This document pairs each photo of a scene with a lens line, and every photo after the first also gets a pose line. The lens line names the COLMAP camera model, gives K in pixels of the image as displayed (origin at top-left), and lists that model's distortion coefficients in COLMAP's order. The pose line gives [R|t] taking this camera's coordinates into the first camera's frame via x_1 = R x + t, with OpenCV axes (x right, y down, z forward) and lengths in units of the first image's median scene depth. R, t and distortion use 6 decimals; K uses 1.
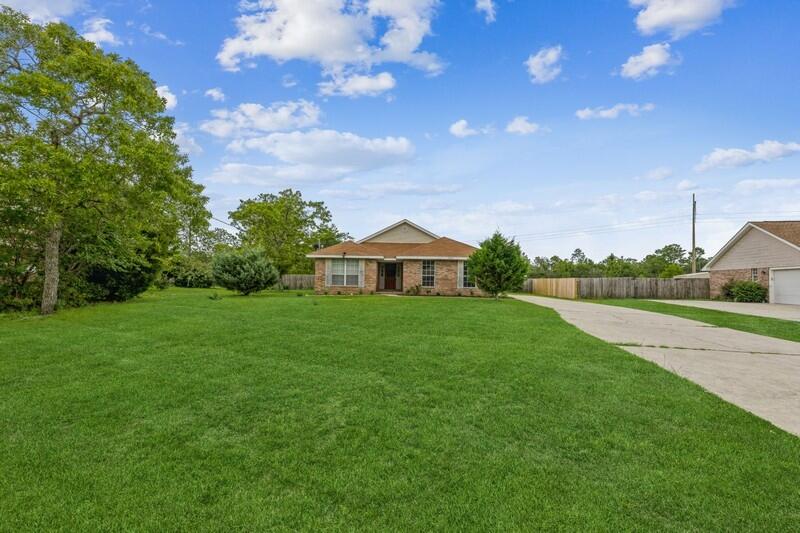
lens RADIAL K [[375.4, 0, 404.1], [0, 375.4, 277.5], [0, 0, 1]] dist [-0.004995, -0.000144]
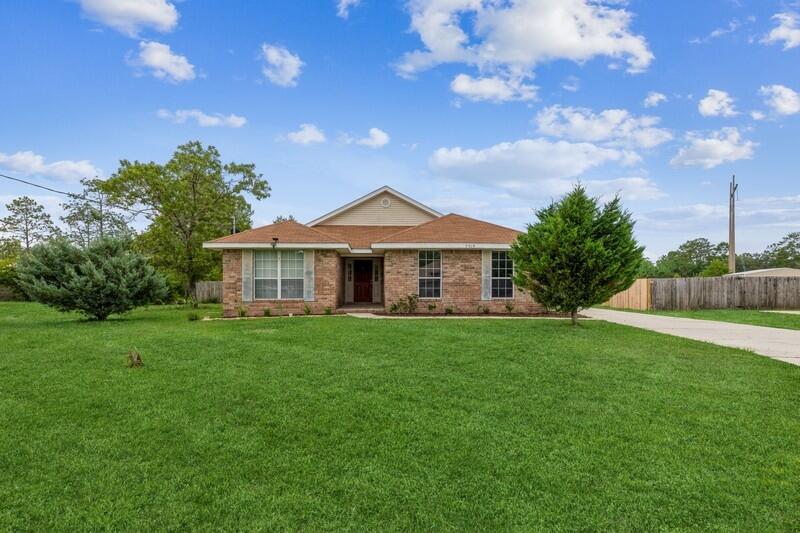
lens RADIAL K [[411.4, 0, 403.5], [0, 411.4, 285.5], [0, 0, 1]] dist [-0.000351, -0.000071]
pose [[0.998545, -0.017599, 0.050981, -0.006193], [0.017268, 0.999827, 0.006922, 0.000833], [-0.051094, -0.006031, 0.998676, 0.389525]]
